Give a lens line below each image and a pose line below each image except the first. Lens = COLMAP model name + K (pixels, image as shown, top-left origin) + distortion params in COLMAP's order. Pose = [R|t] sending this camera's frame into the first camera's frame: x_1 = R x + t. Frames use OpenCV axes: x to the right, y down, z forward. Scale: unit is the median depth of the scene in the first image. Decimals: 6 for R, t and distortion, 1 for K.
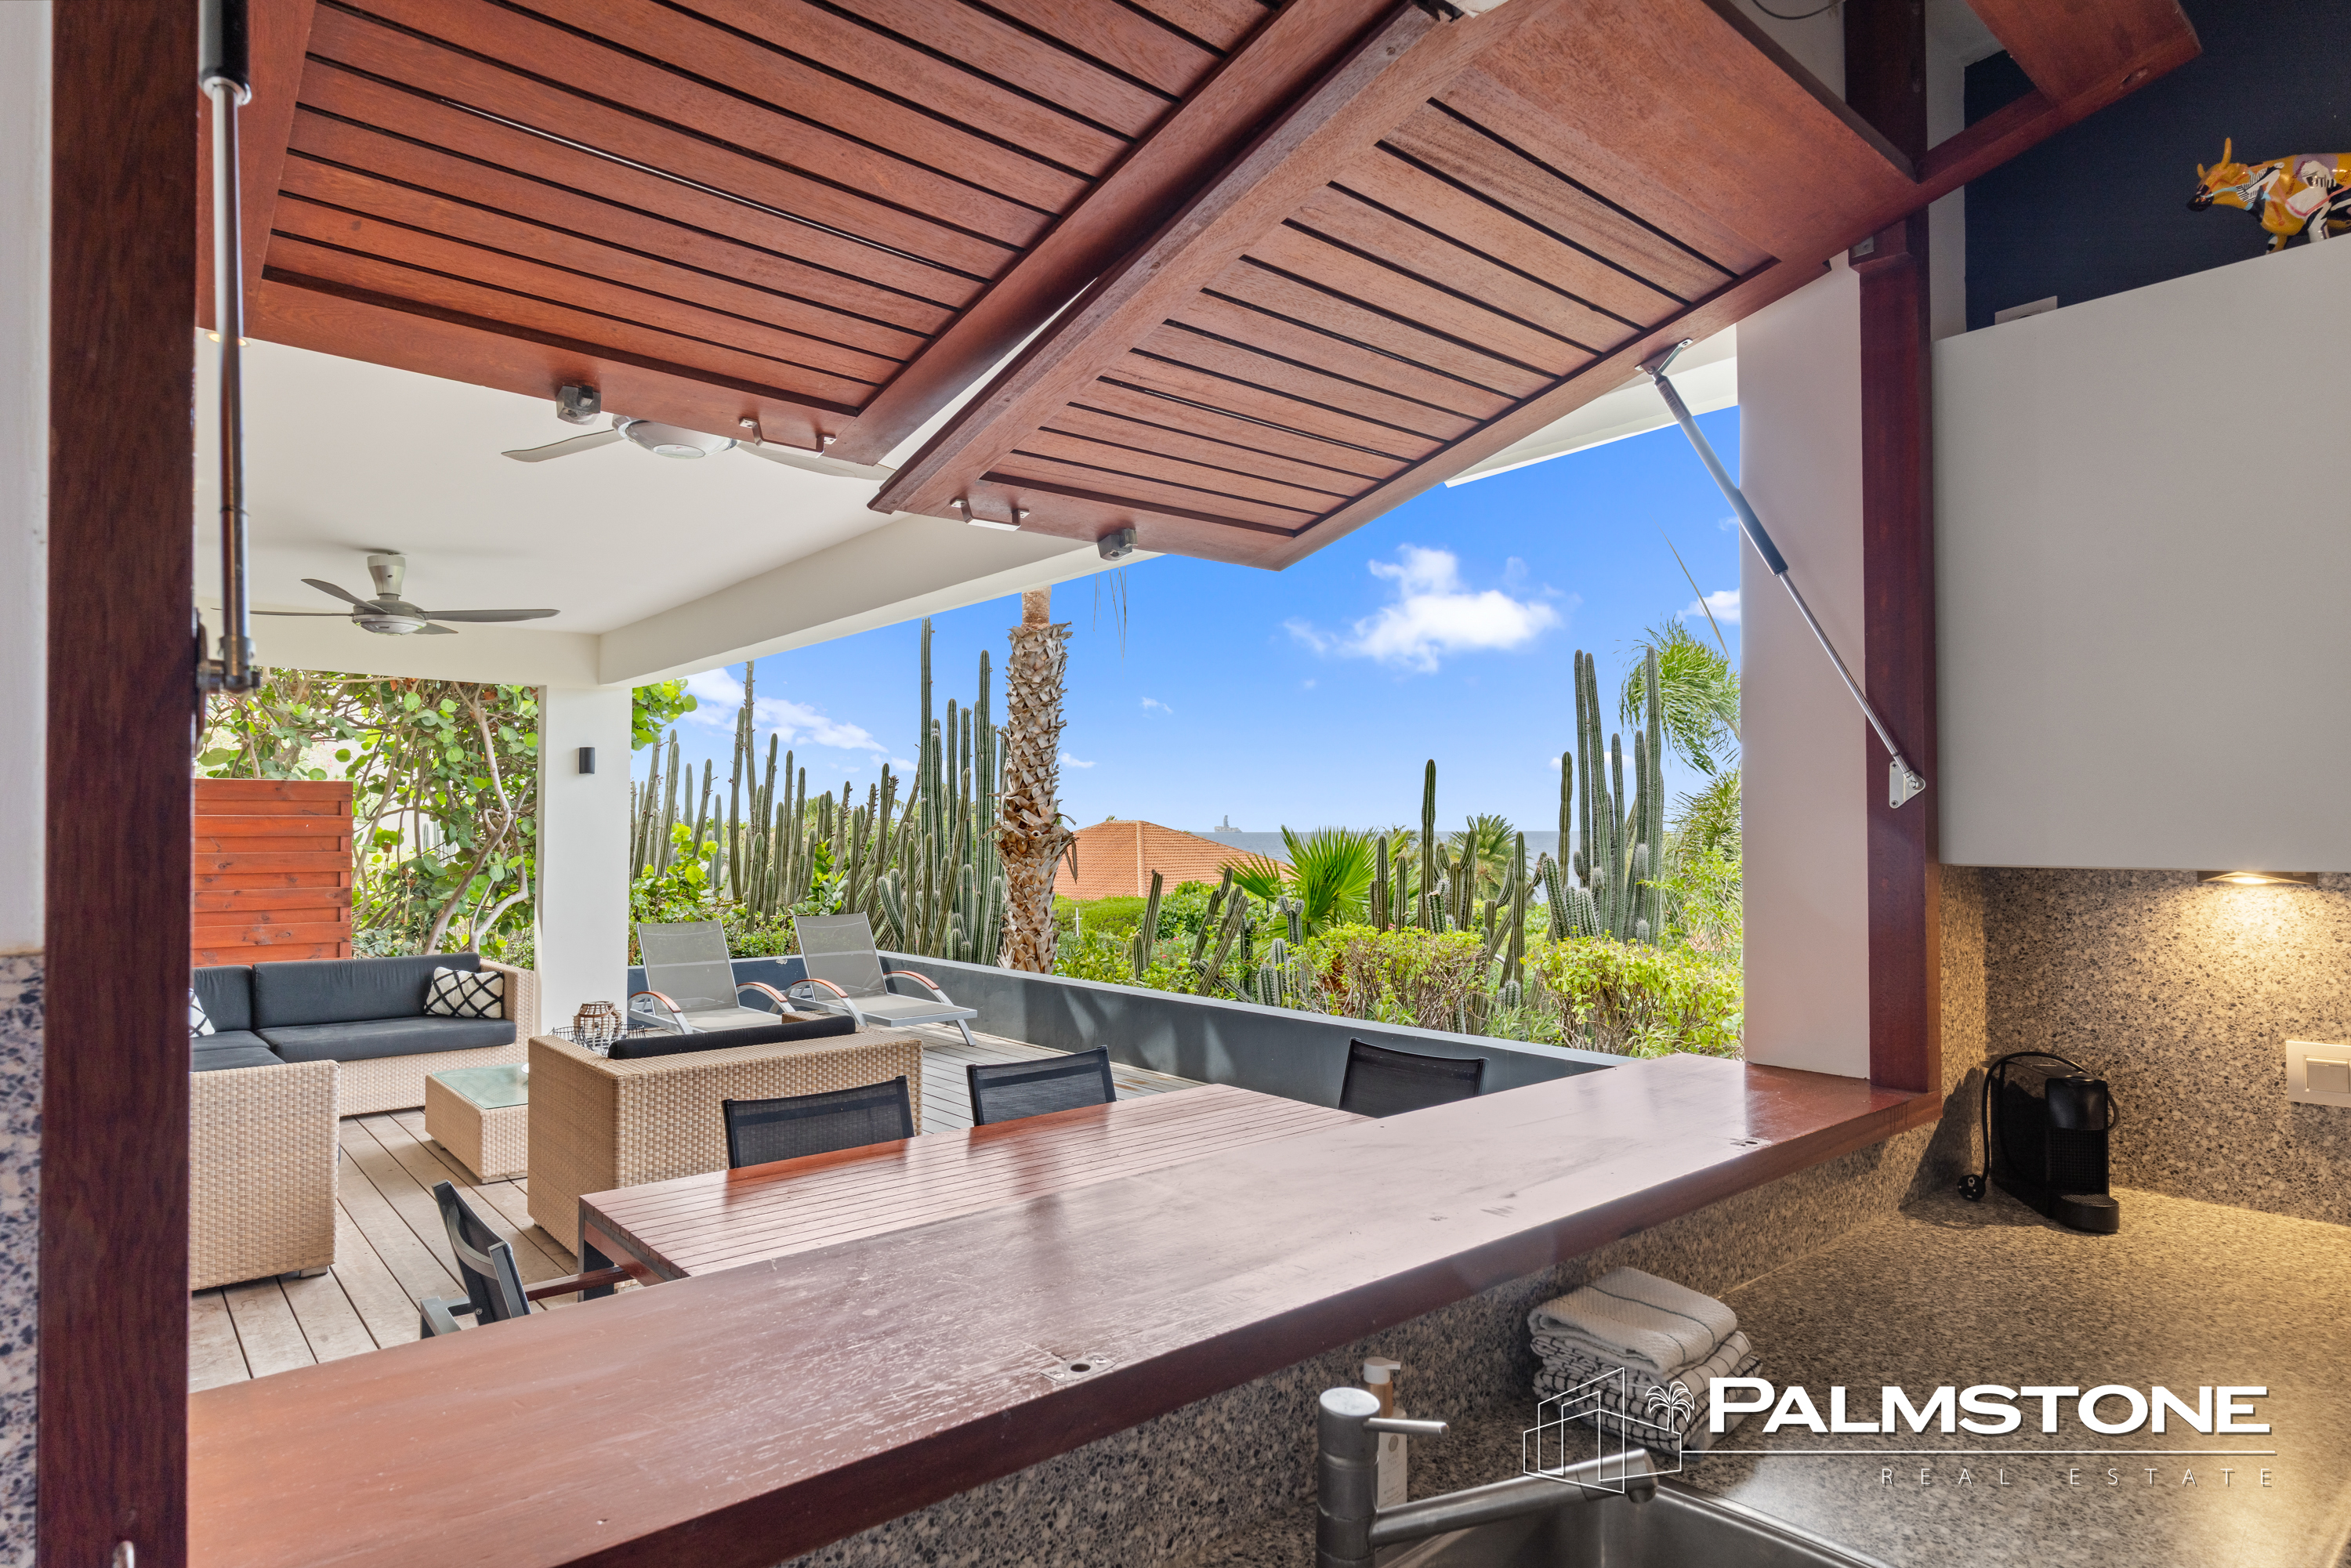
lens RADIAL K [[1291.9, 0, 1239.1], [0, 1291.9, 806.2], [0, 0, 1]] dist [0.000280, 0.000512]
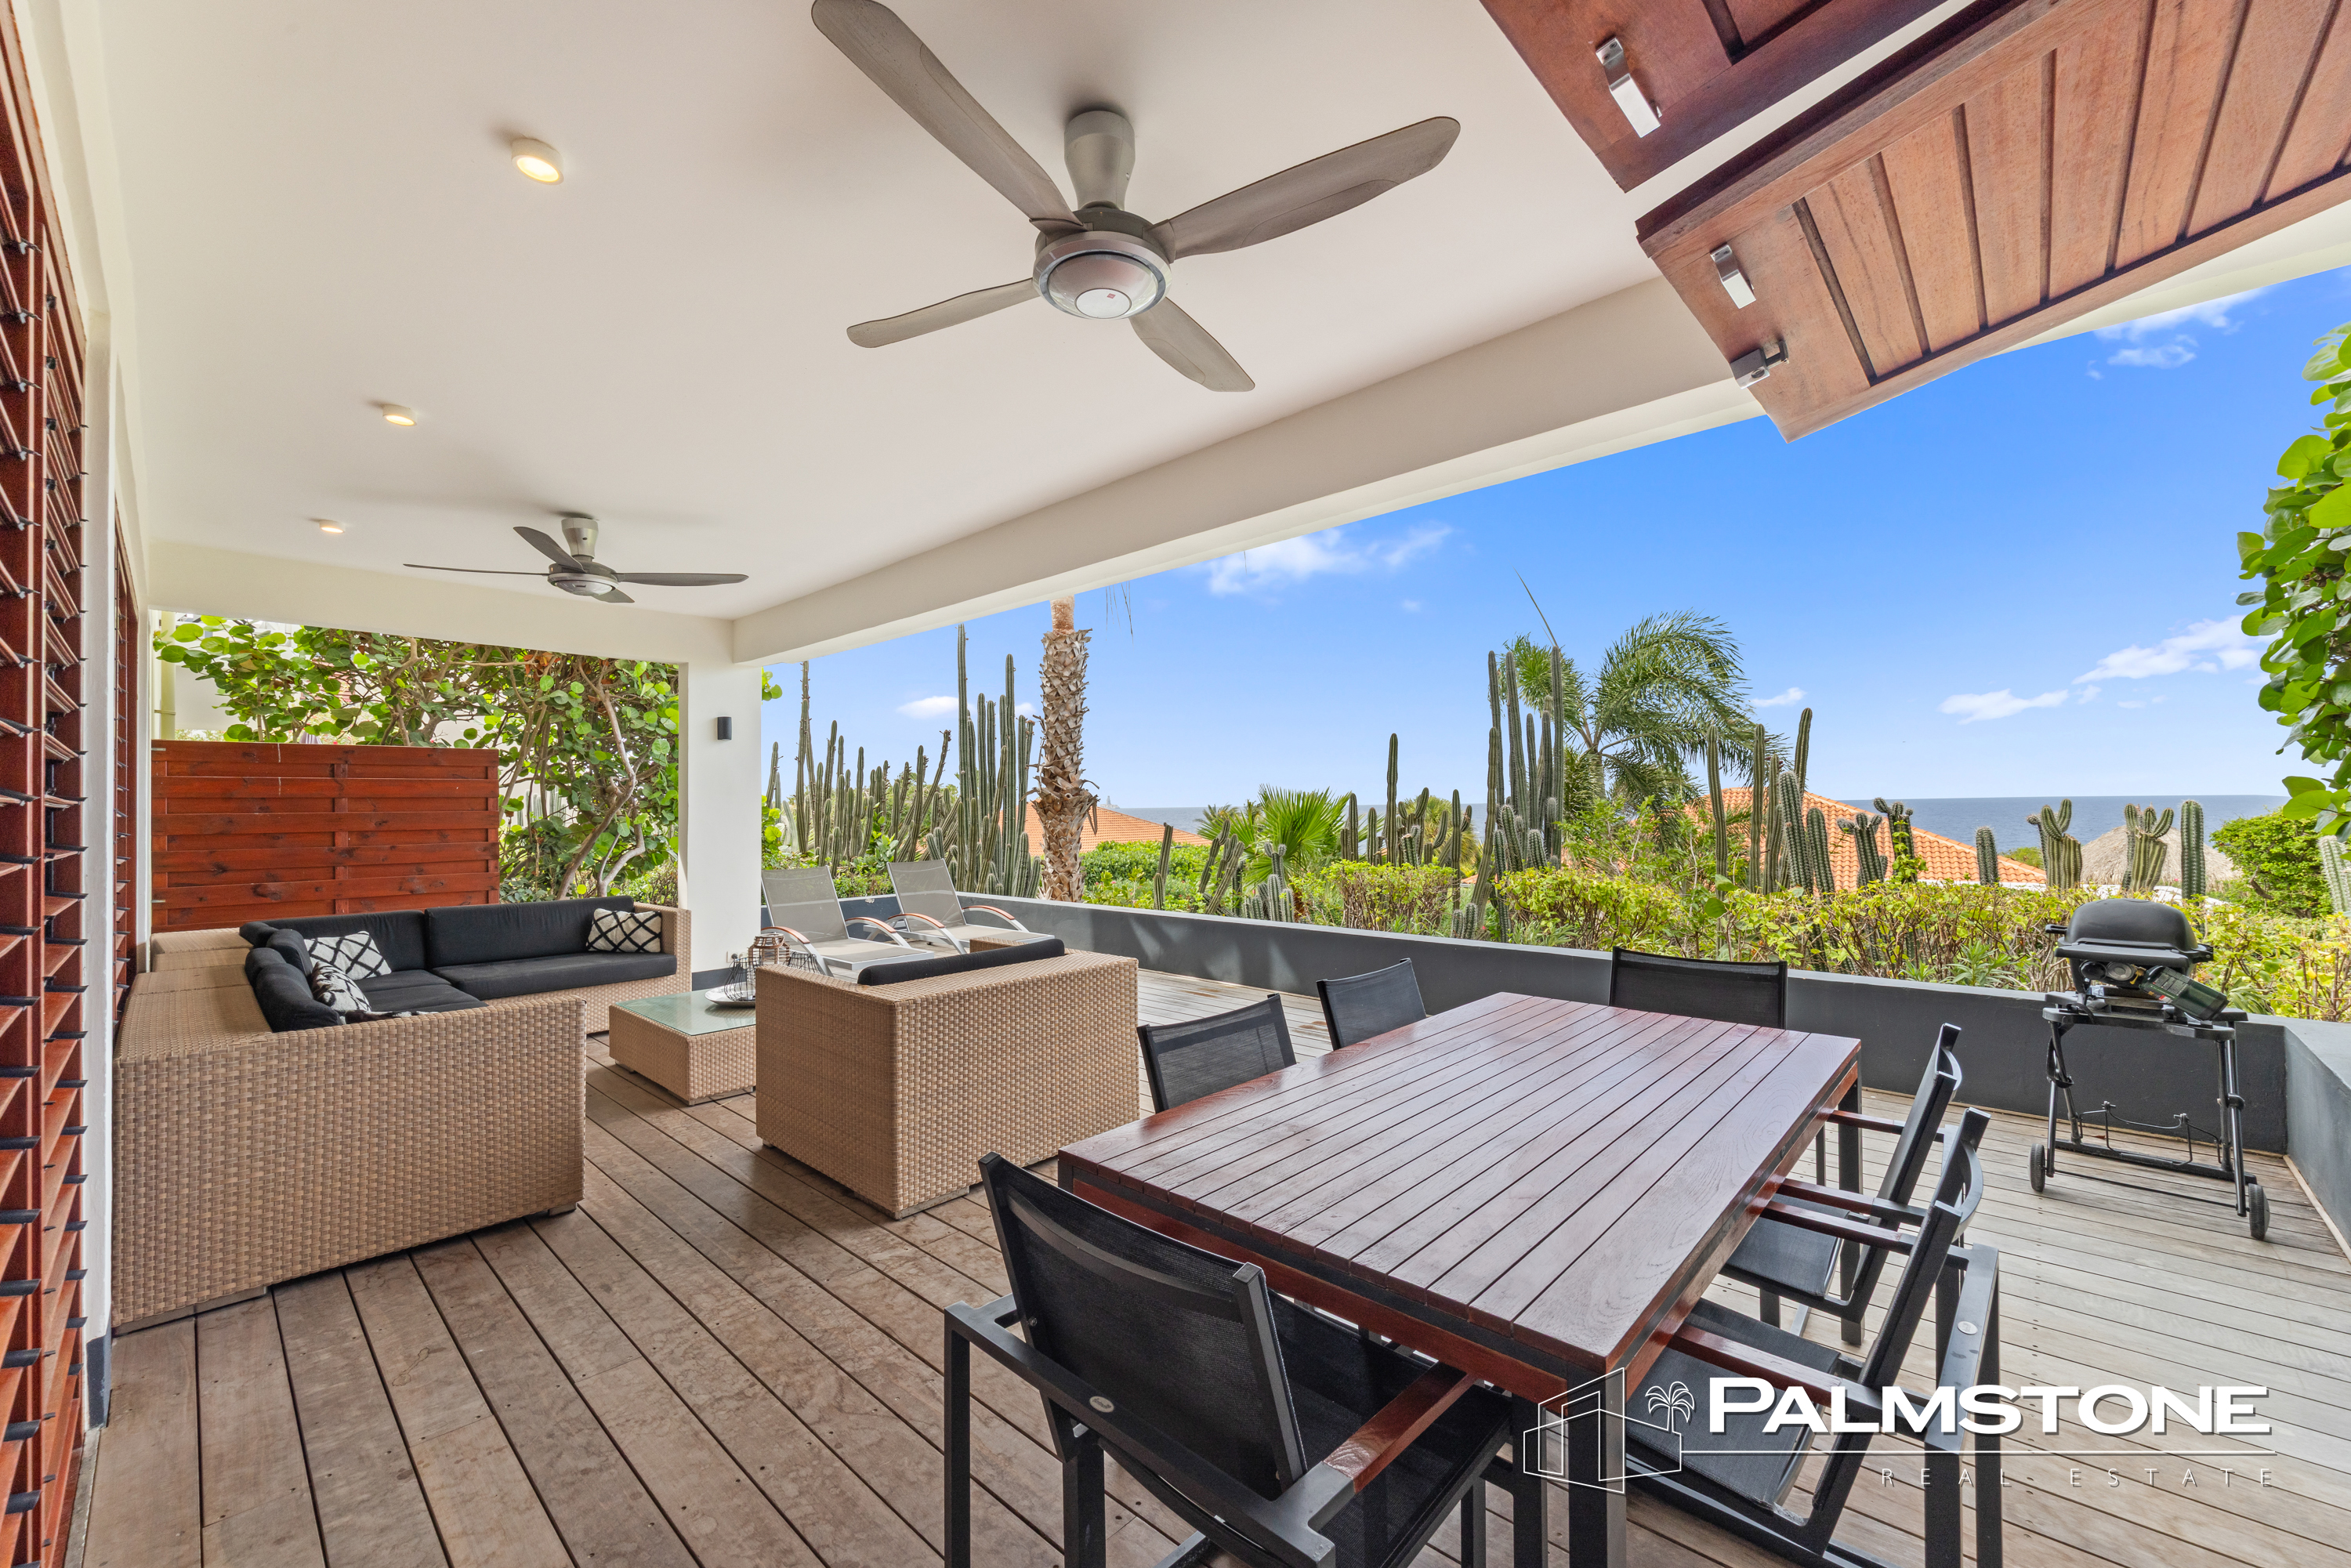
lens RADIAL K [[923.0, 0, 1229.8], [0, 923.0, 794.4], [0, 0, 1]] dist [-0.001335, -0.000838]
pose [[0.993246, -0.008326, 0.115724, -0.140999], [0.007625, 0.999950, 0.006500, 0.020470], [-0.115773, -0.005574, 0.993260, 0.118327]]
